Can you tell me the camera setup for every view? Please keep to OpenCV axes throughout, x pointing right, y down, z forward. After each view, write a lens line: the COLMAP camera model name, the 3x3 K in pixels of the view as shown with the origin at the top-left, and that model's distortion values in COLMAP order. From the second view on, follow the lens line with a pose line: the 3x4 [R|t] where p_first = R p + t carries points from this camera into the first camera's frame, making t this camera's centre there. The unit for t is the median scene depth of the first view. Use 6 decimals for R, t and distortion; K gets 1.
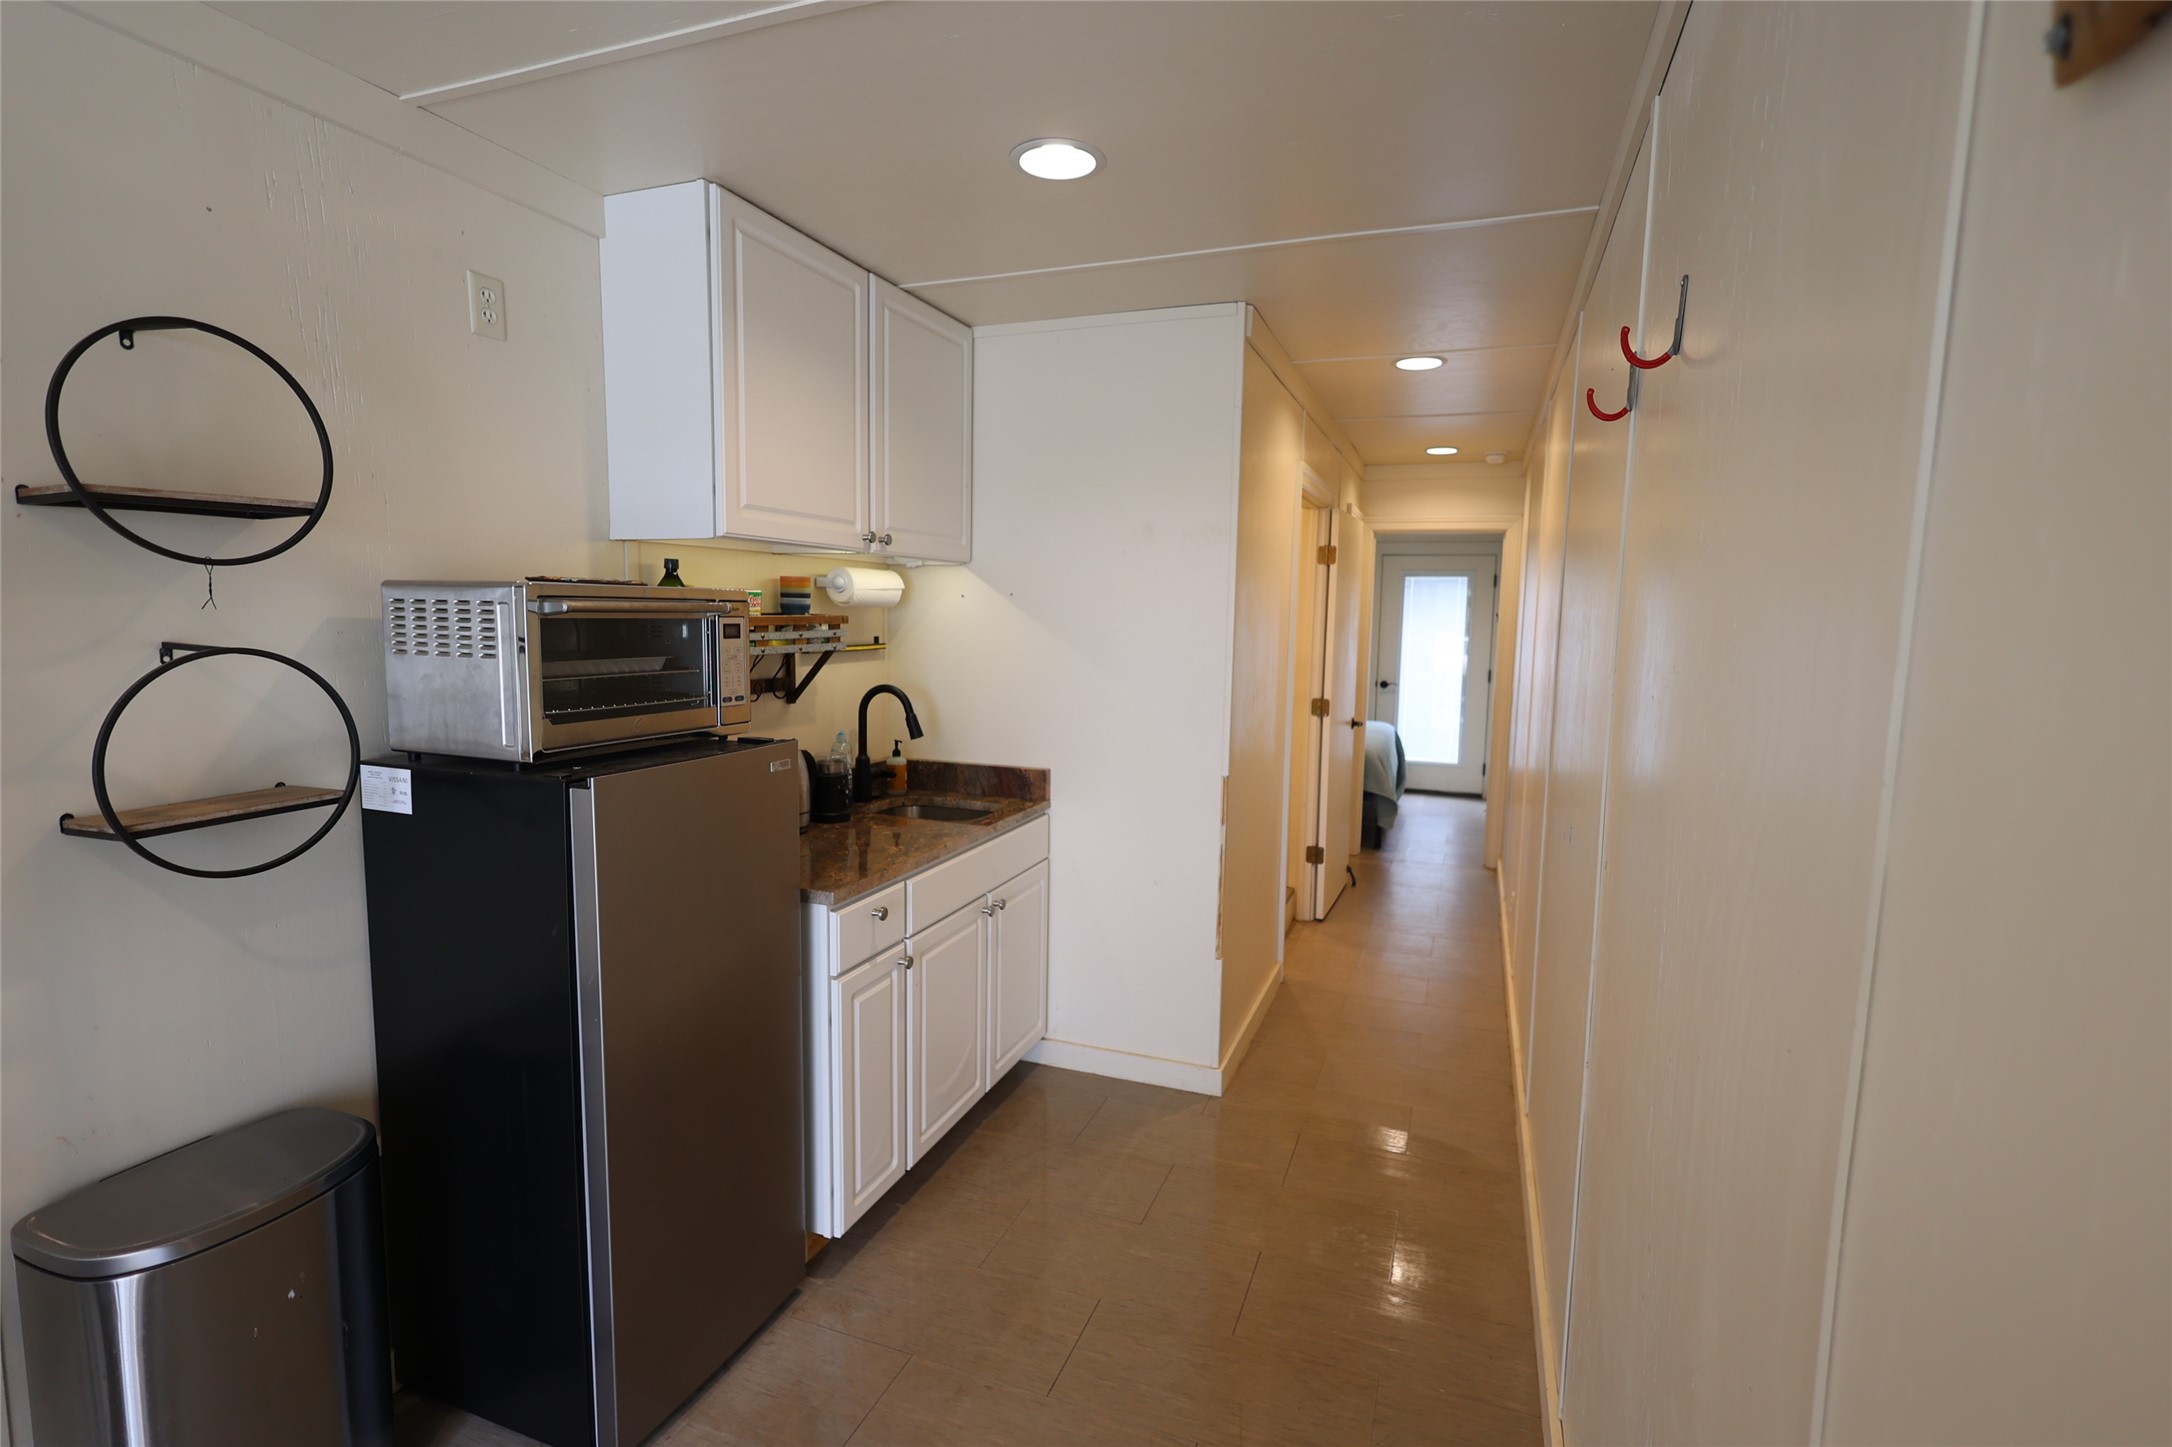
lens RADIAL K [[1027.6, 0, 1086.0], [0, 1027.6, 723.5], [0, 0, 1]] dist [-0.002297, 0.000783]
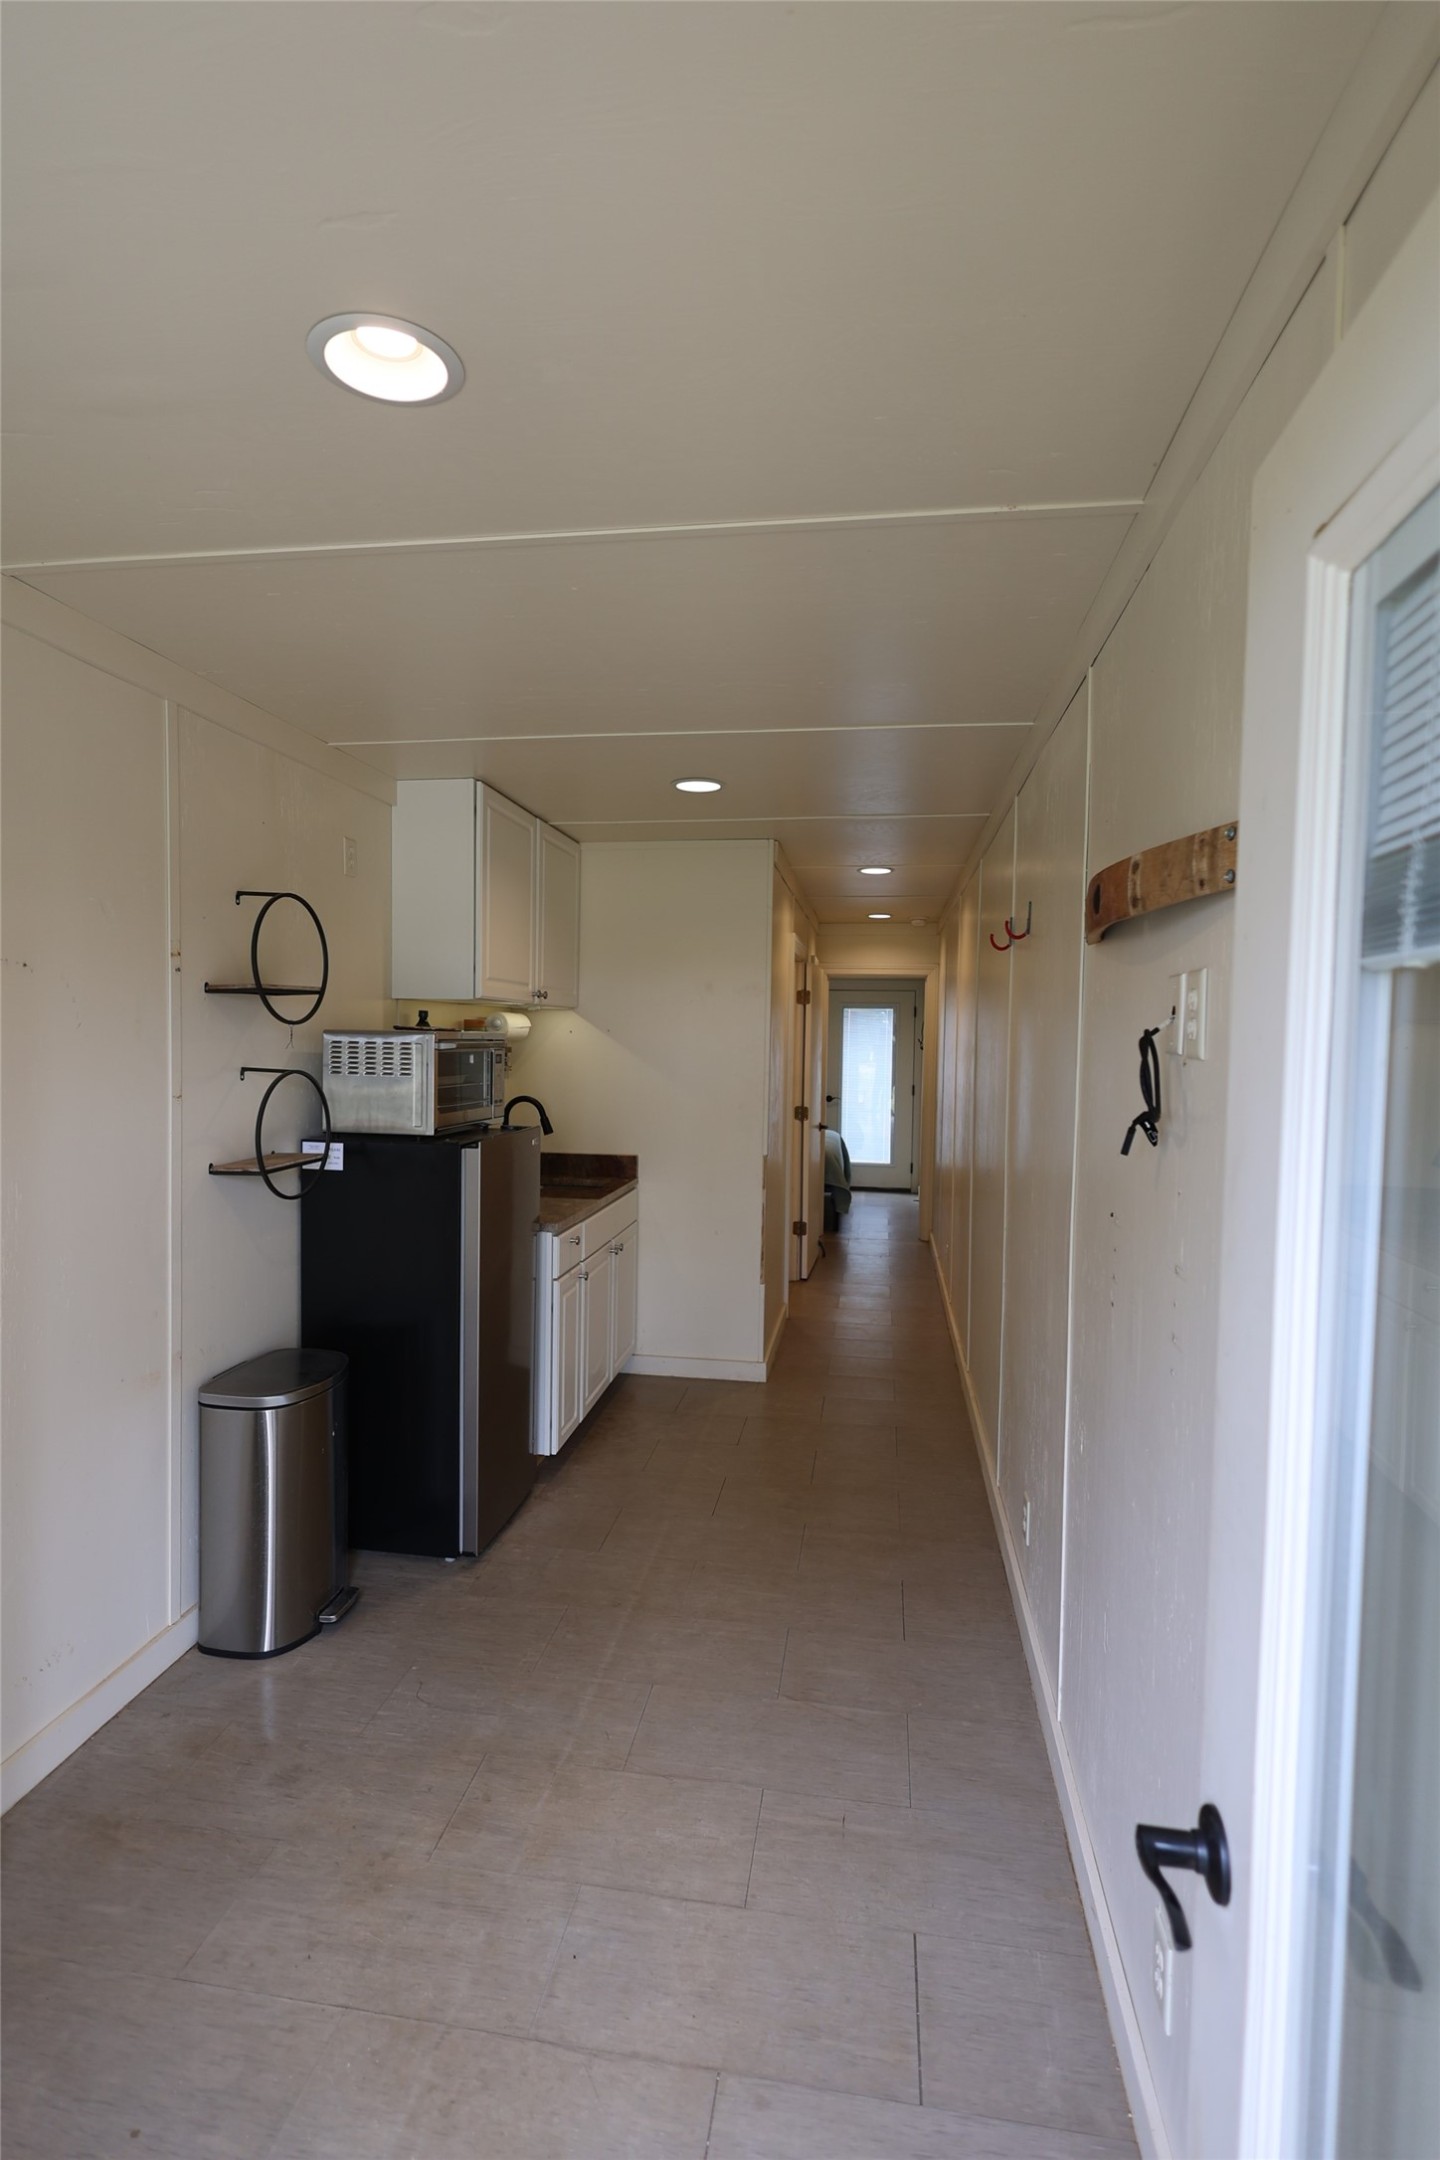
lens RADIAL K [[1059.7, 0, 720.0], [0, 1059.7, 1080.0], [0, 0, 1]] dist [0.001369, -0.000017]
pose [[0.978361, -0.011279, 0.206600, -0.175361], [0.024633, 0.997761, -0.062182, 0.027263], [-0.205436, 0.065926, 0.976448, -0.341674]]
